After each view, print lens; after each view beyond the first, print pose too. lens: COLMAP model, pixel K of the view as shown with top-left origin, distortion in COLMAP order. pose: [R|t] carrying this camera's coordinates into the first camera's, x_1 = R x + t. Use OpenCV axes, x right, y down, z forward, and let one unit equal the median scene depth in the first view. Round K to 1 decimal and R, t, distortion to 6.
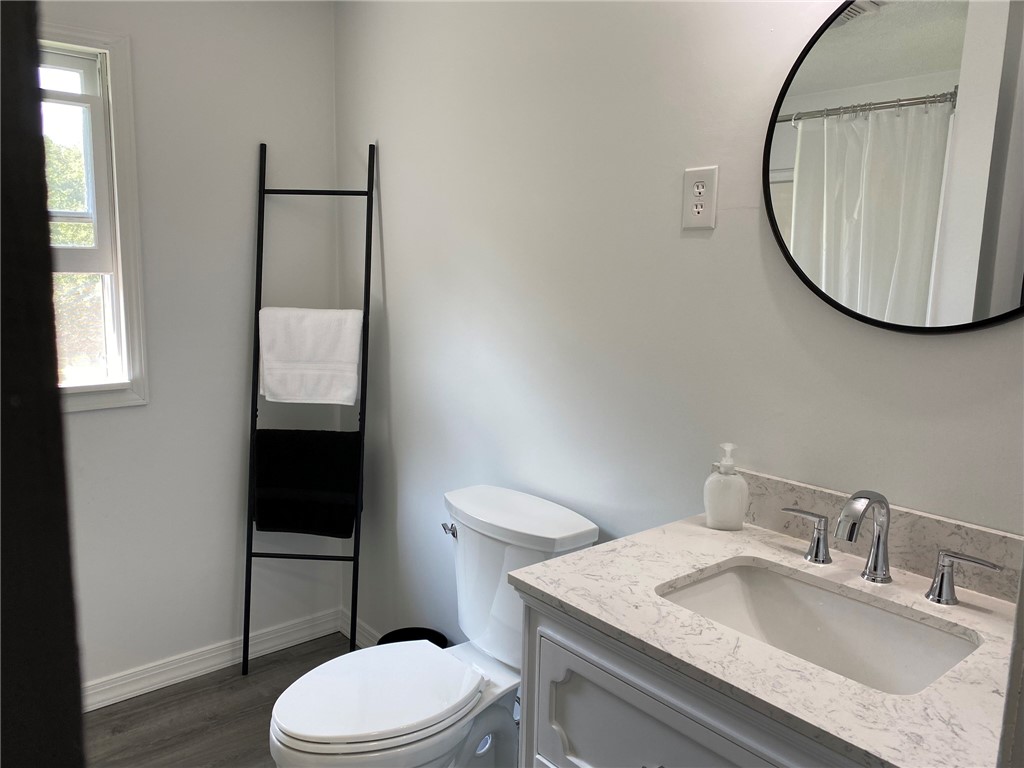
lens RADIAL K [[771.2, 0, 515.2], [0, 771.2, 375.5], [0, 0, 1]] dist [0.033622, -0.057003]
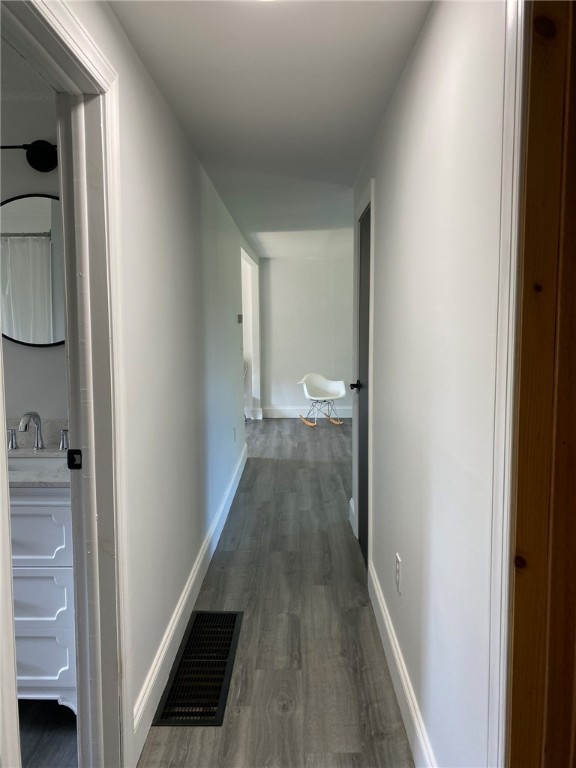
lens RADIAL K [[578.4, 0, 288.0], [0, 578.4, 384.0], [0, 0, 1]] dist [0.033622, -0.057003]
pose [[0.655339, -0.100255, 0.748652, -0.358149], [0.126719, 0.991697, 0.021877, 0.122812], [-0.744629, 0.080531, 0.662602, -0.792111]]
